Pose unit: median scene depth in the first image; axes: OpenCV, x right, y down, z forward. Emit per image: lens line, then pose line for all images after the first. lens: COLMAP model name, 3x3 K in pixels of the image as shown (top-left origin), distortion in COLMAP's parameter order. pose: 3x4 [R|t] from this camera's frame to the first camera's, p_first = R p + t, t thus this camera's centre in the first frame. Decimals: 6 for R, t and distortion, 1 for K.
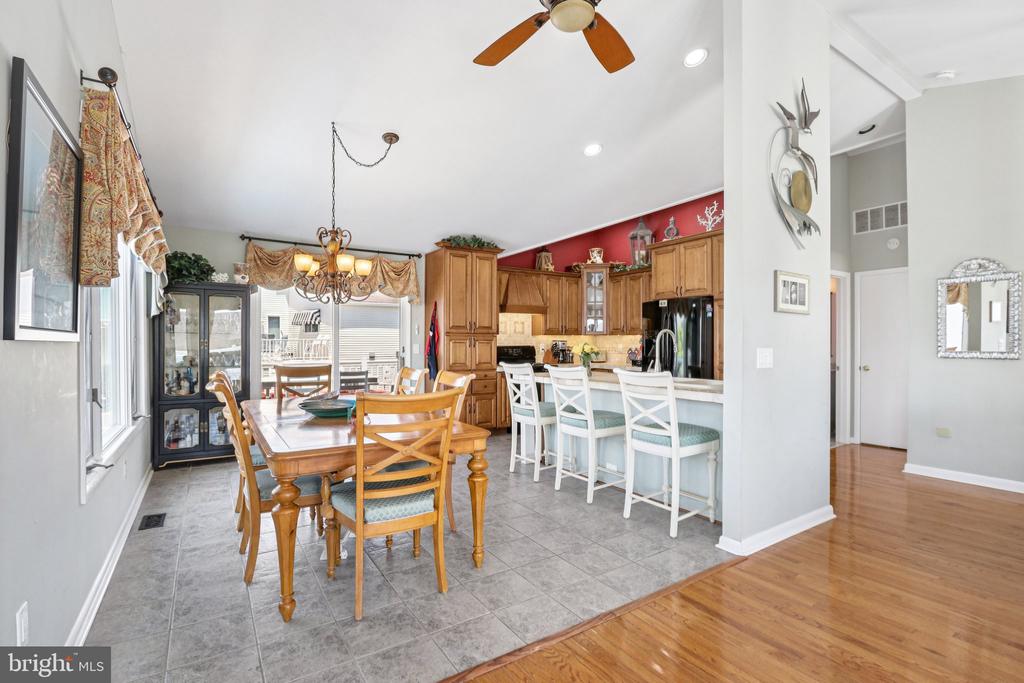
lens RADIAL K [[481.6, 0, 512.6], [0, 481.6, 342.5], [0, 0, 1]] dist [-0.012671, 0.000987]
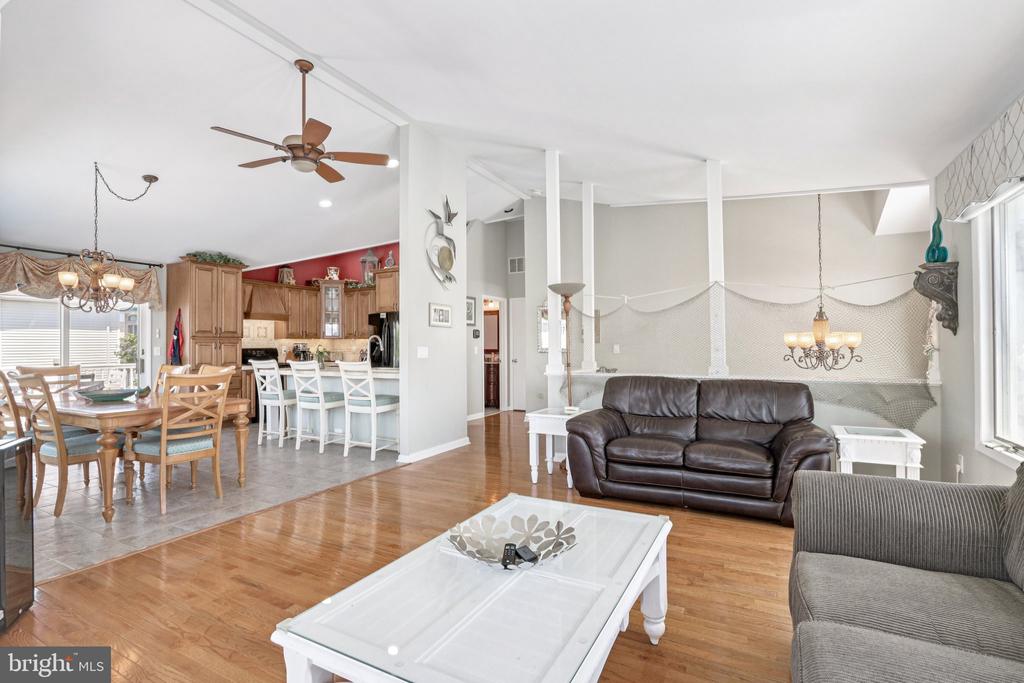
lens RADIAL K [[481.6, 0, 509.7], [0, 481.6, 341.7], [0, 0, 1]] dist [-0.012671, 0.000987]
pose [[0.876082, -0.000784, 0.482162, -0.033044], [0.005012, 0.999959, -0.007480, 0.005005], [-0.482136, 0.008969, 0.876050, -0.442628]]
